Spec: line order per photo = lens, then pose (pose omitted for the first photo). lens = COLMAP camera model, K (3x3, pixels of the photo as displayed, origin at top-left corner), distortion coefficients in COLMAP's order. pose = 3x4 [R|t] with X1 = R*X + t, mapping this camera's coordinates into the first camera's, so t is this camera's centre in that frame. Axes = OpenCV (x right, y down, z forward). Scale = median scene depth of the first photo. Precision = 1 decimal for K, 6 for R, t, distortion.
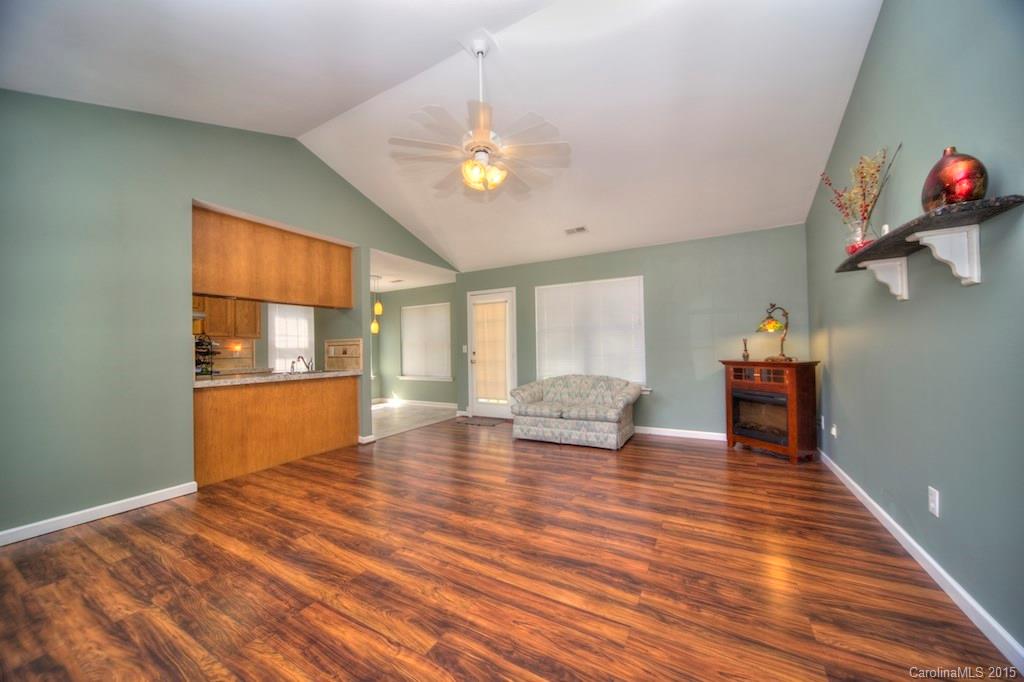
lens RADIAL K [[356.4, 0, 516.4], [0, 356.4, 344.3], [0, 0, 1]] dist [-0.010280, 0.002156]
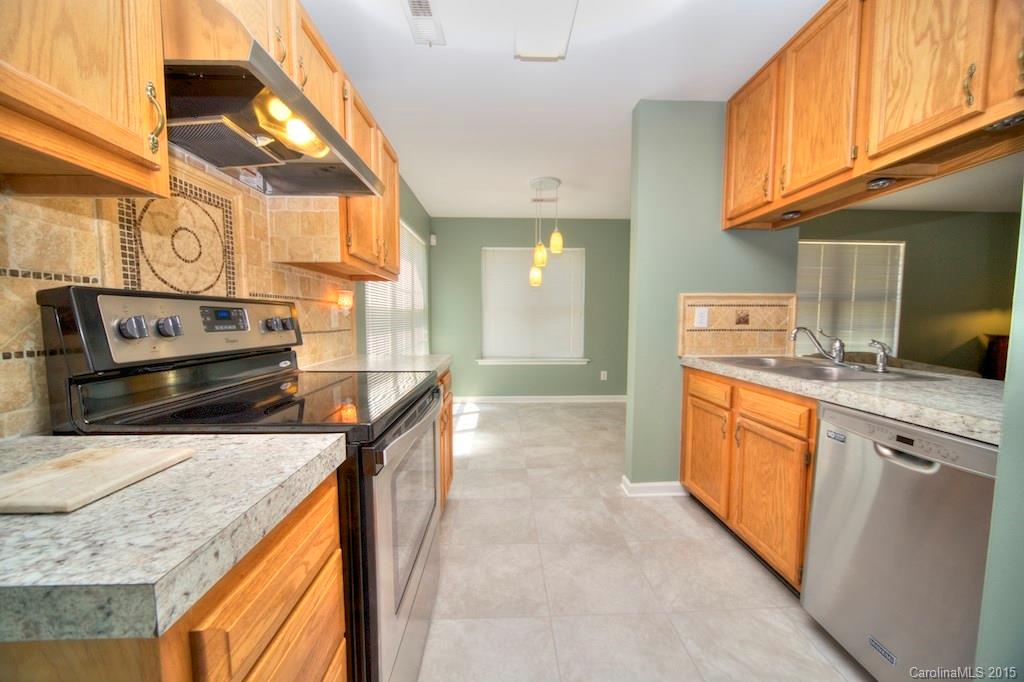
lens RADIAL K [[356.9, 0, 515.7], [0, 356.9, 343.8], [0, 0, 1]] dist [-0.009130, 0.000445]
pose [[0.858349, -0.016732, 0.512793, -1.469901], [-0.023438, 0.997146, 0.071769, 0.039625], [-0.512530, -0.073622, 0.855507, 1.079319]]
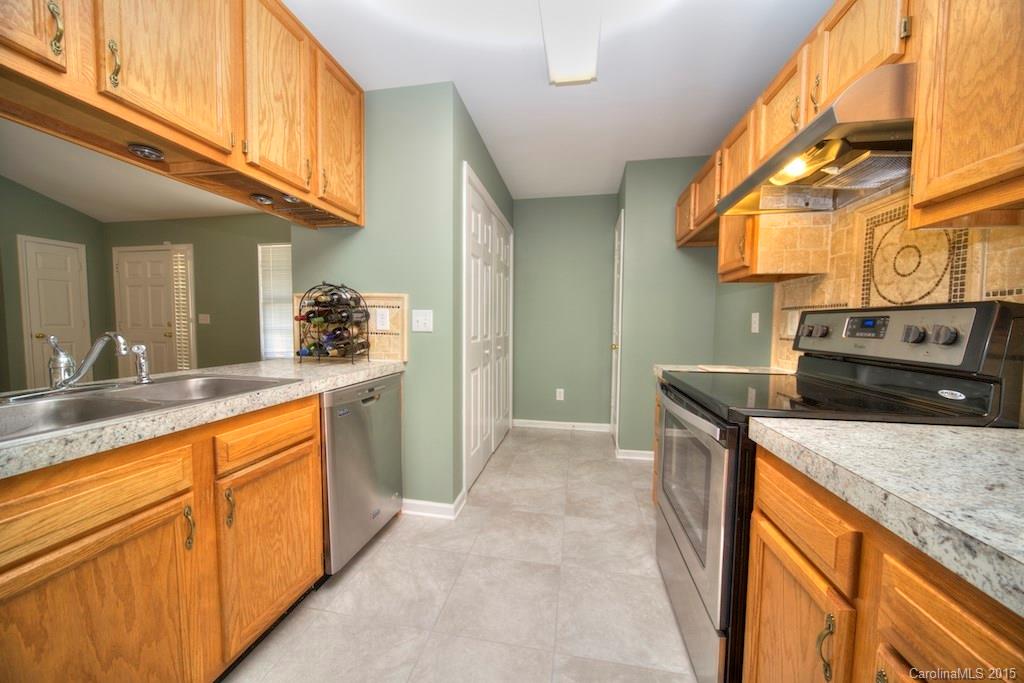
lens RADIAL K [[356.9, 0, 515.7], [0, 356.9, 344.3], [0, 0, 1]] dist [-0.009130, 0.000445]
pose [[-0.947697, 0.027496, -0.317985, -1.057090], [0.010943, 0.998496, 0.053725, 0.040766], [0.318984, 0.047436, -0.946572, 1.752515]]
